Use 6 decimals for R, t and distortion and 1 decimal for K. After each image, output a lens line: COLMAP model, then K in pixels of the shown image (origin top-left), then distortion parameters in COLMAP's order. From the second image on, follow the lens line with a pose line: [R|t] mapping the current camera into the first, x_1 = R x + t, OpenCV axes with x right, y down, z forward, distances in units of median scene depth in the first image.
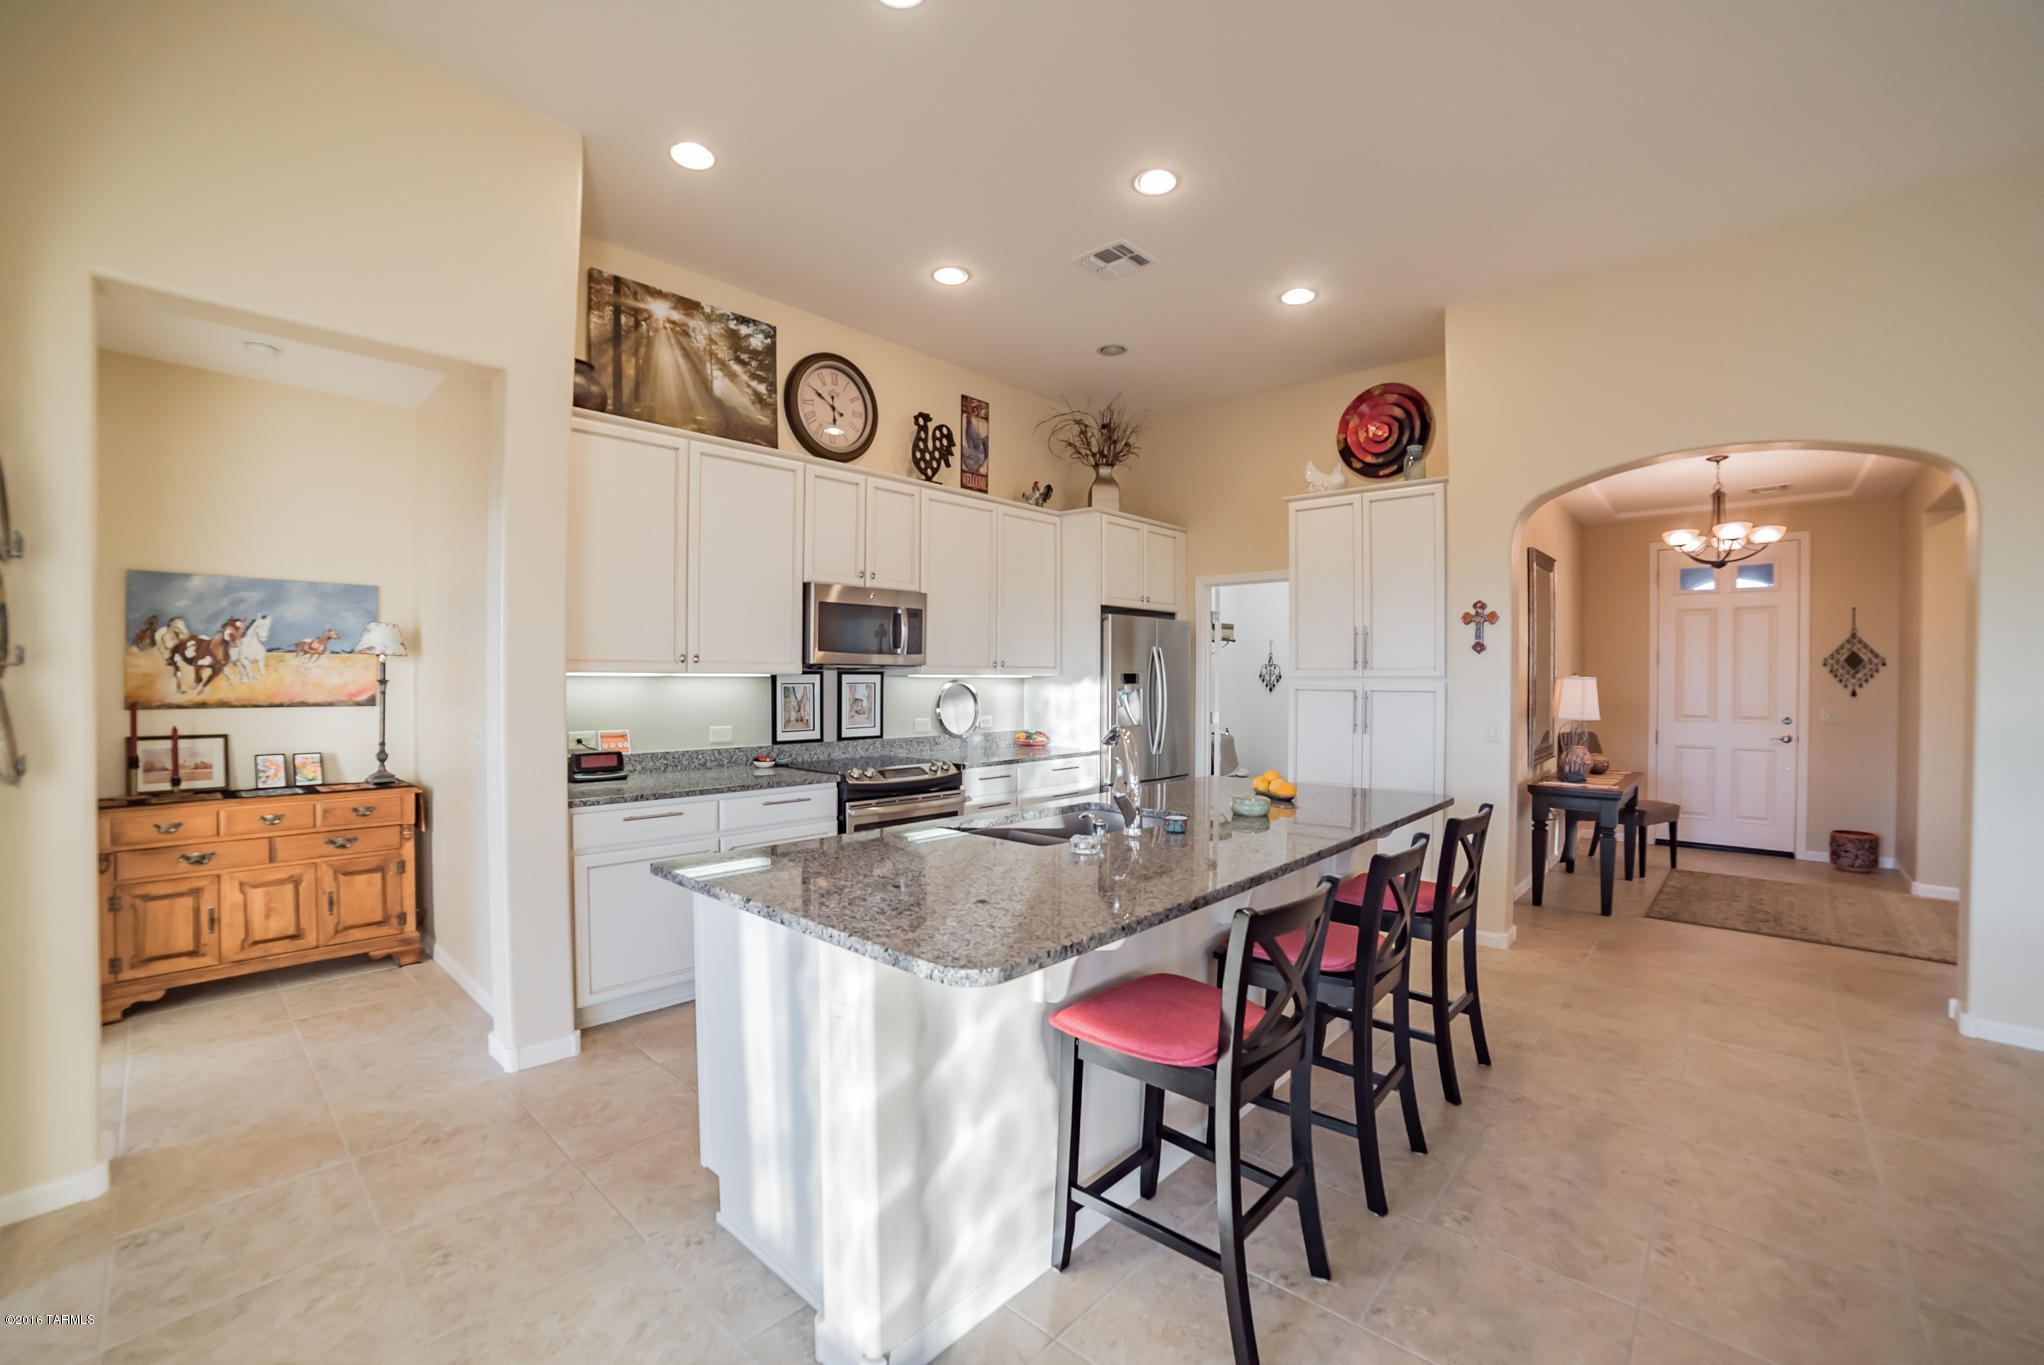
lens RADIAL K [[866.6, 0, 1031.9], [0, 866.6, 680.4], [0, 0, 1]] dist [-0.093760, 0.033149]
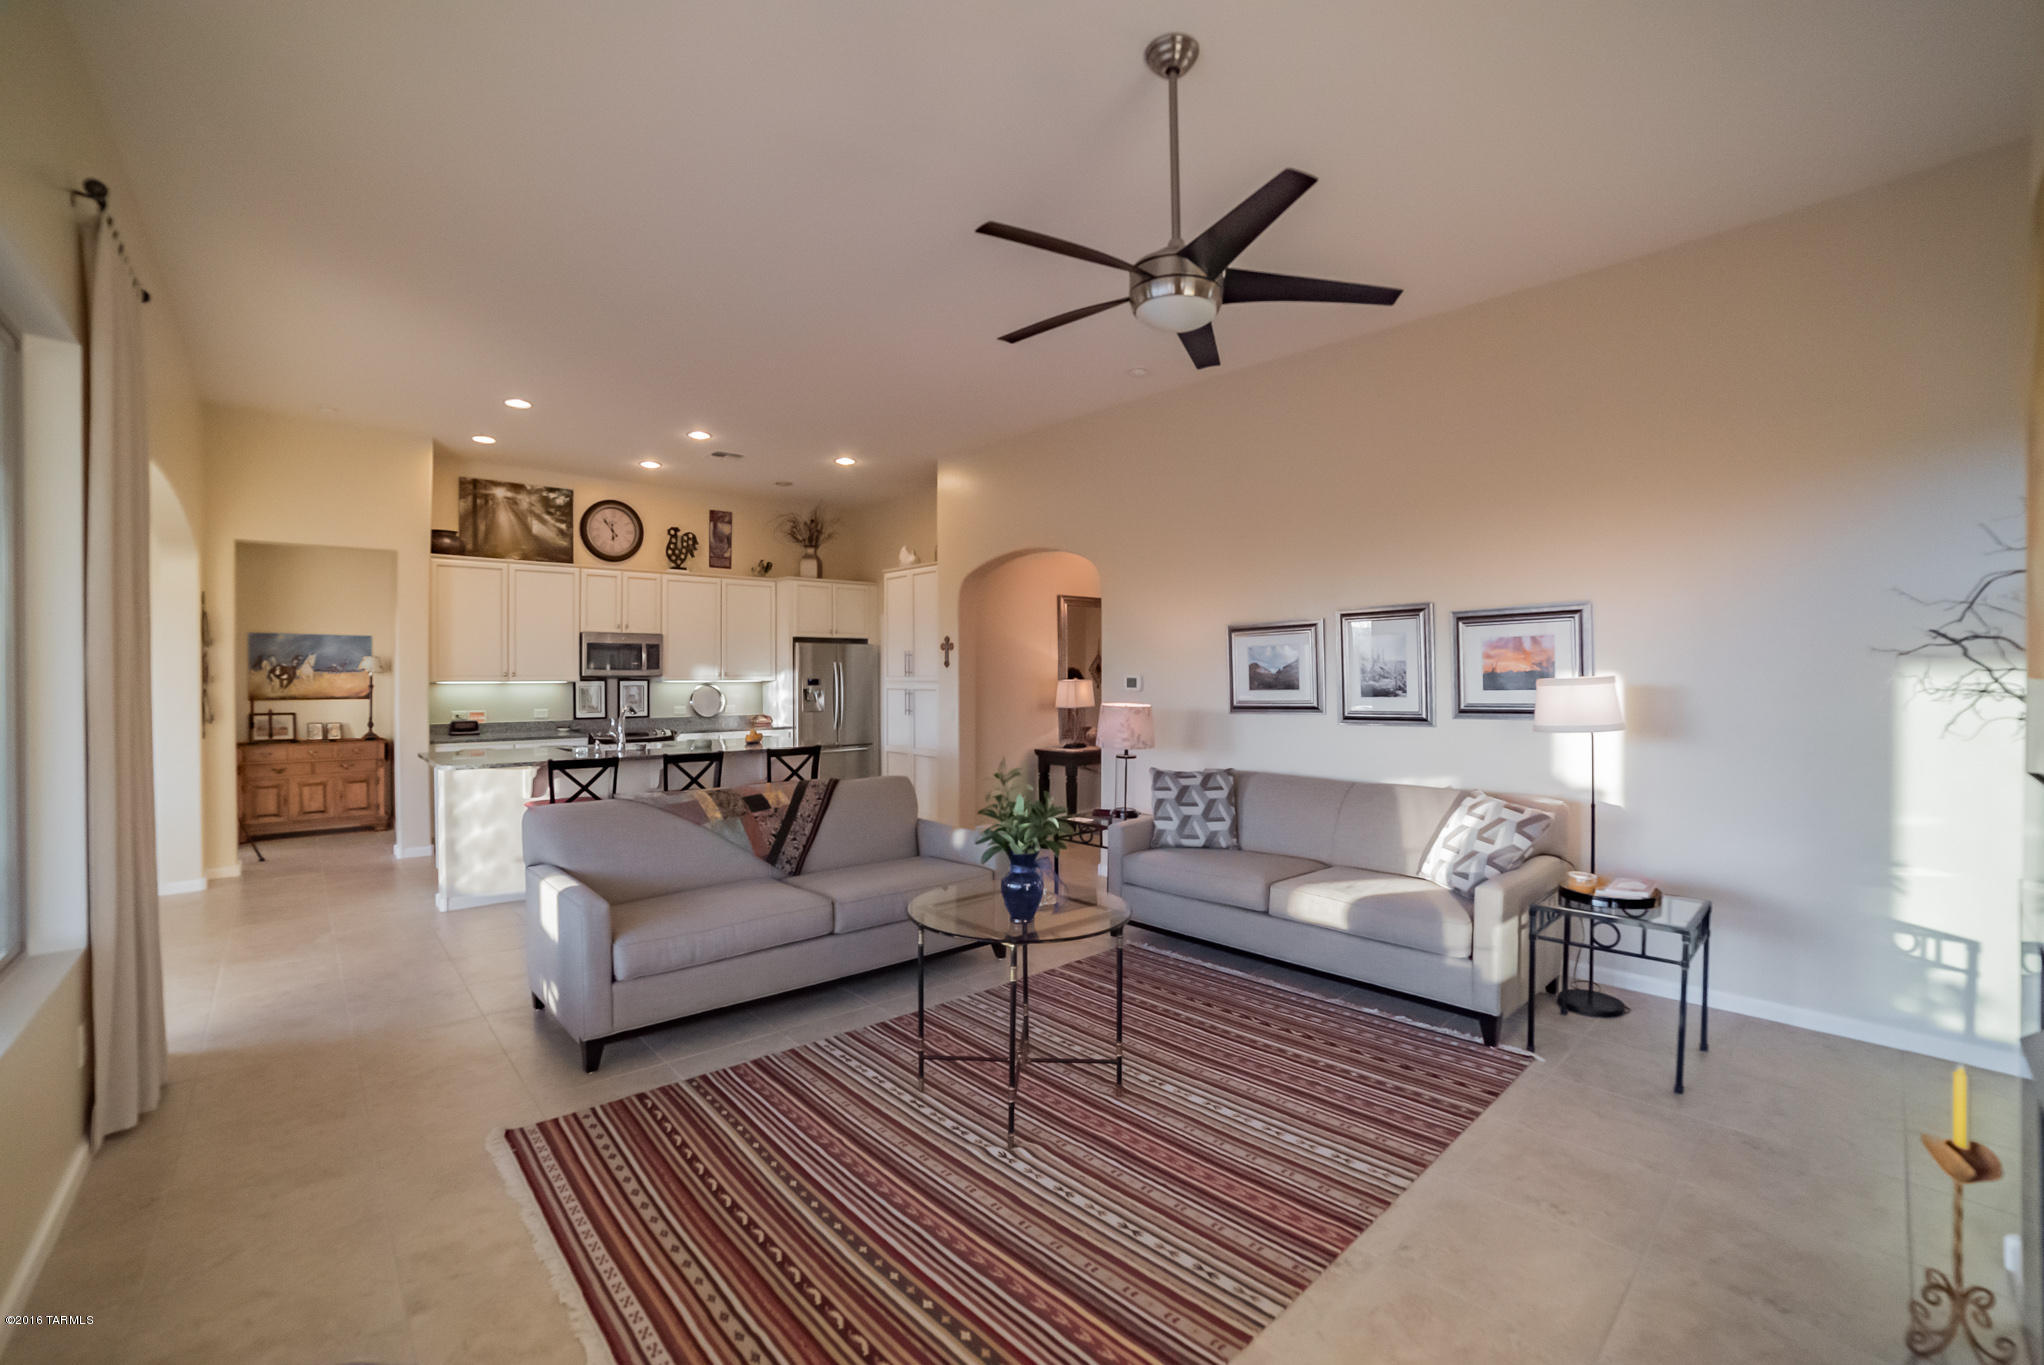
lens RADIAL K [[866.6, 0, 1031.9], [0, 866.6, 680.4], [0, 0, 1]] dist [-0.093760, 0.033149]
pose [[0.996414, -0.005223, -0.084453, 0.859732], [0.005129, 0.999986, -0.001331, -0.001947], [0.084459, 0.000893, 0.996427, -0.743469]]
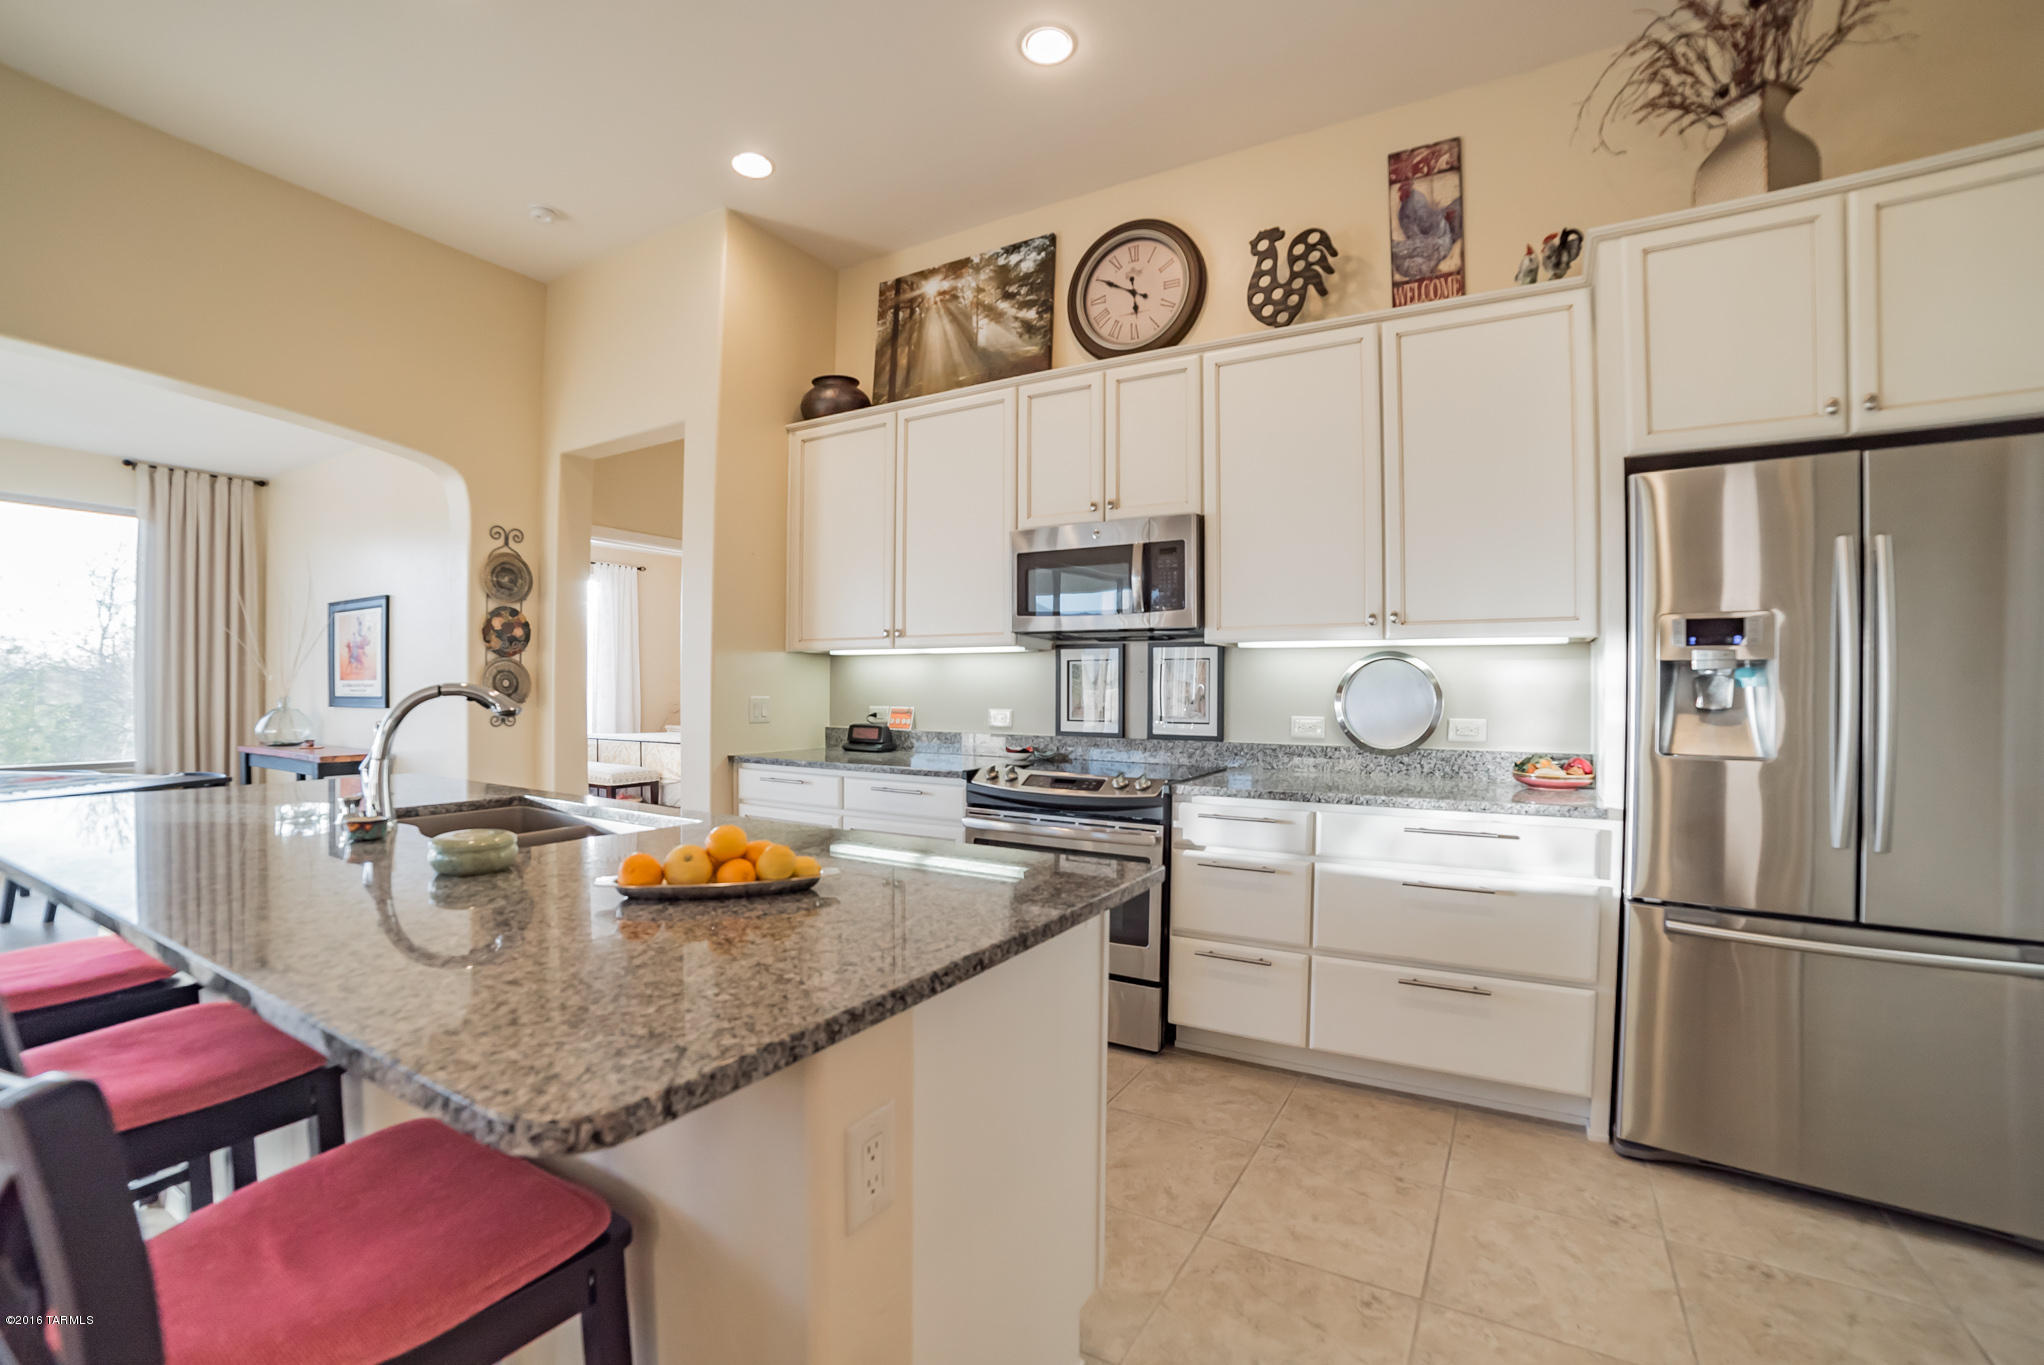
lens RADIAL K [[866.6, 0, 1031.9], [0, 866.6, 680.4], [0, 0, 1]] dist [-0.093760, 0.033149]
pose [[0.216521, -0.005186, -0.976264, 0.521827], [-0.002948, 0.999978, -0.005966, 0.028731], [0.976274, 0.004170, 0.216501, 0.829144]]
